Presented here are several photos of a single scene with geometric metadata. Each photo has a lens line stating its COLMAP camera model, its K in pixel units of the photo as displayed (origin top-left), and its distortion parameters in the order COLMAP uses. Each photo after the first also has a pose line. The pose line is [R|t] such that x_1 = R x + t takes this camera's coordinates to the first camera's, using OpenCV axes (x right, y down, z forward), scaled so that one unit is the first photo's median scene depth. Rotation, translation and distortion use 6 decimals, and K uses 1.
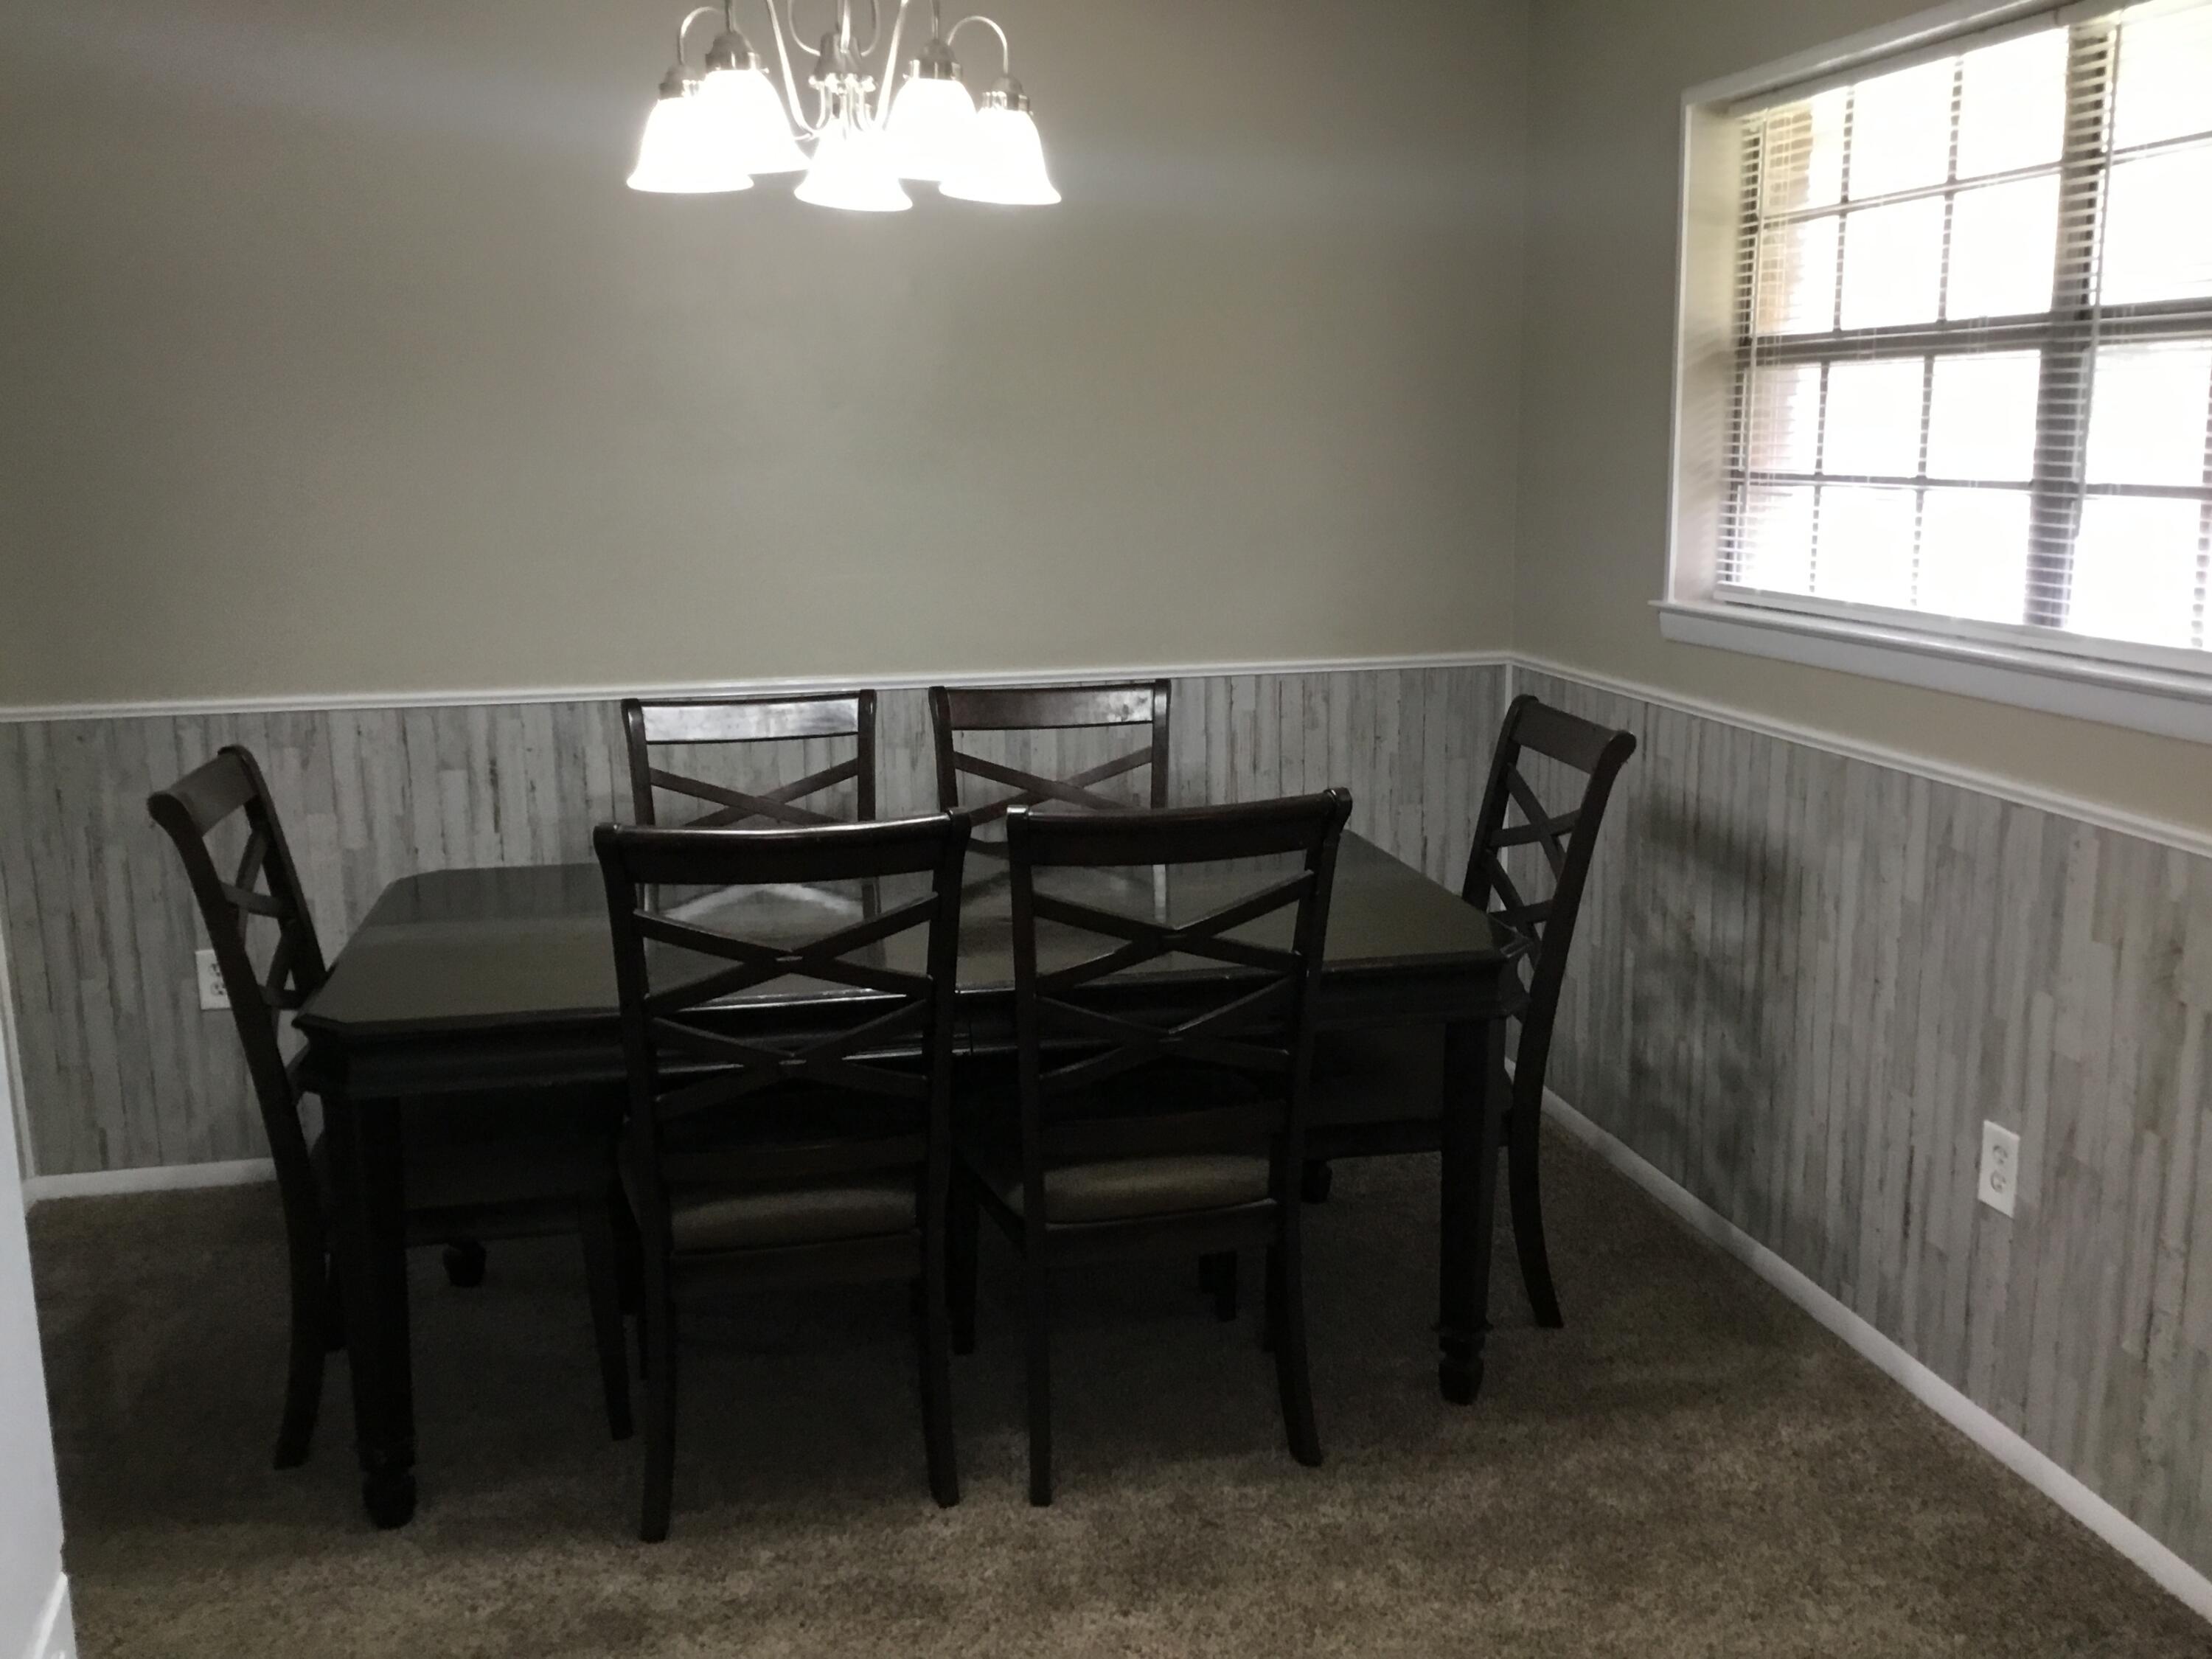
lens RADIAL K [[1996.2, 0, 1110.2], [0, 1996.2, 827.8], [0, 0, 1]] dist [0.114742, -0.226795]
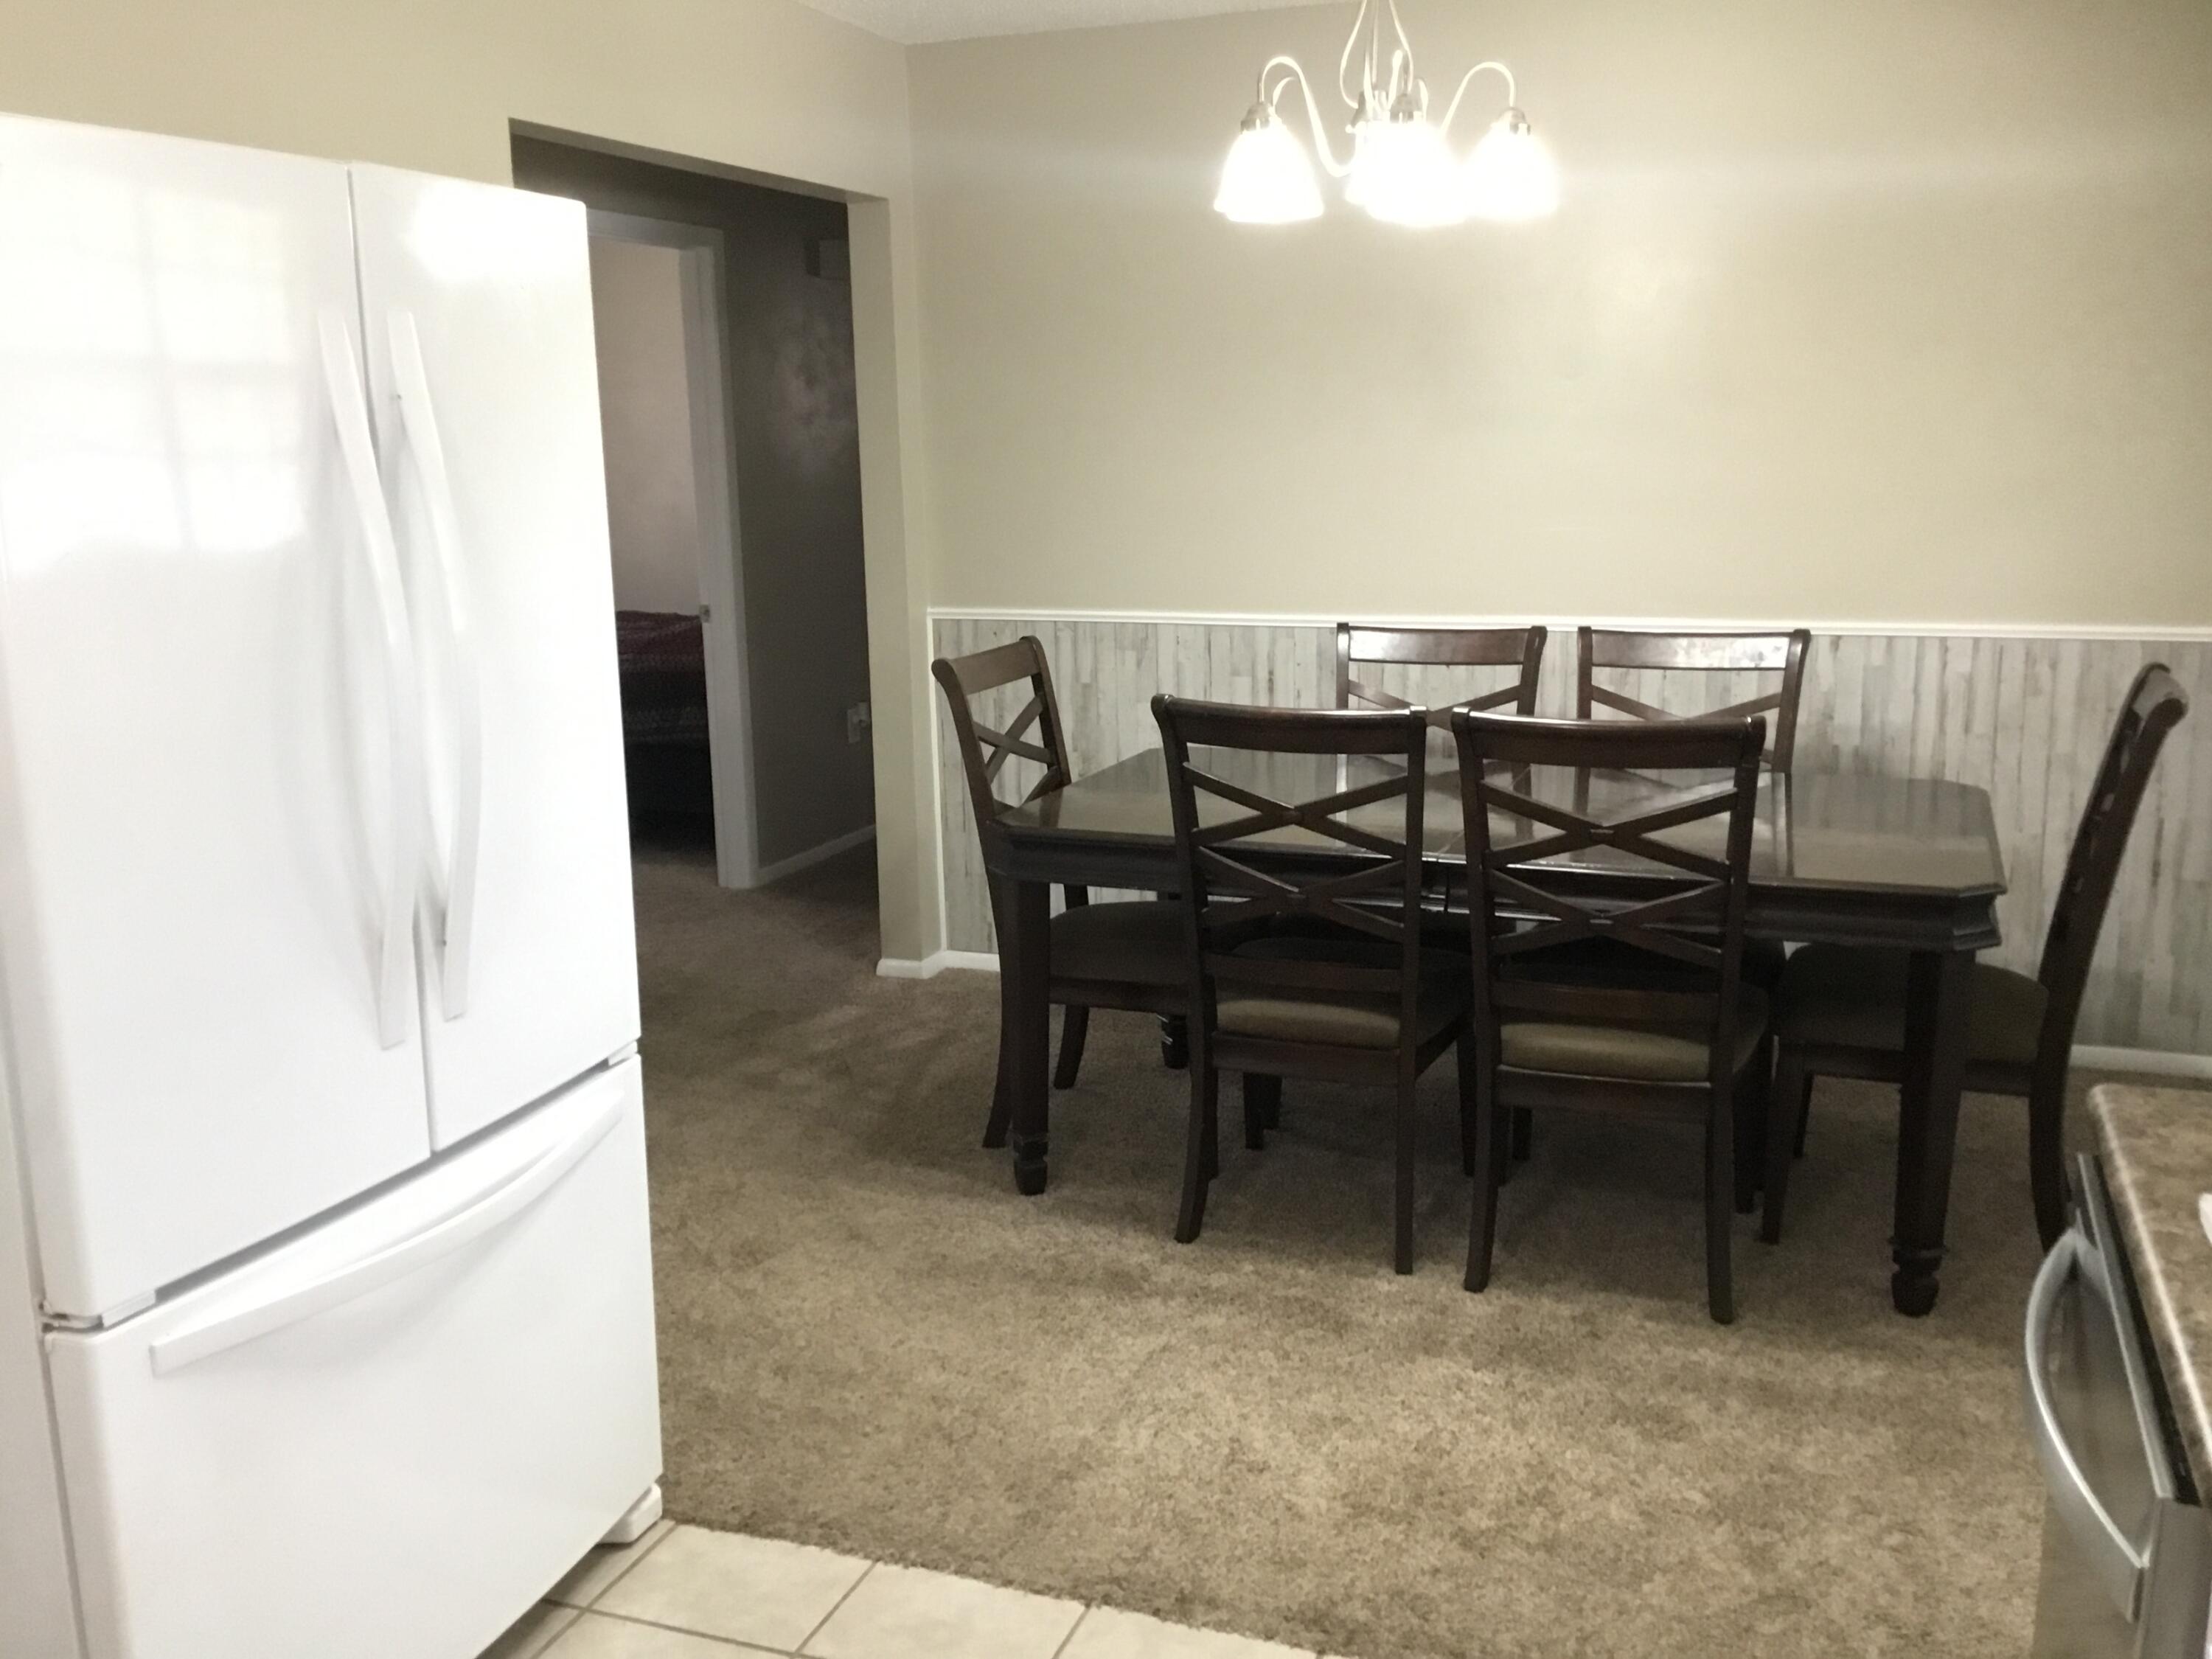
lens RADIAL K [[1996.2, 0, 1110.2], [0, 1996.2, 827.8], [0, 0, 1]] dist [0.114742, -0.226795]
pose [[0.843627, 0.107887, -0.525979, 0.342969], [-0.101440, 0.993989, 0.041181, 0.027925], [0.527260, 0.018614, 0.849500, -0.129332]]
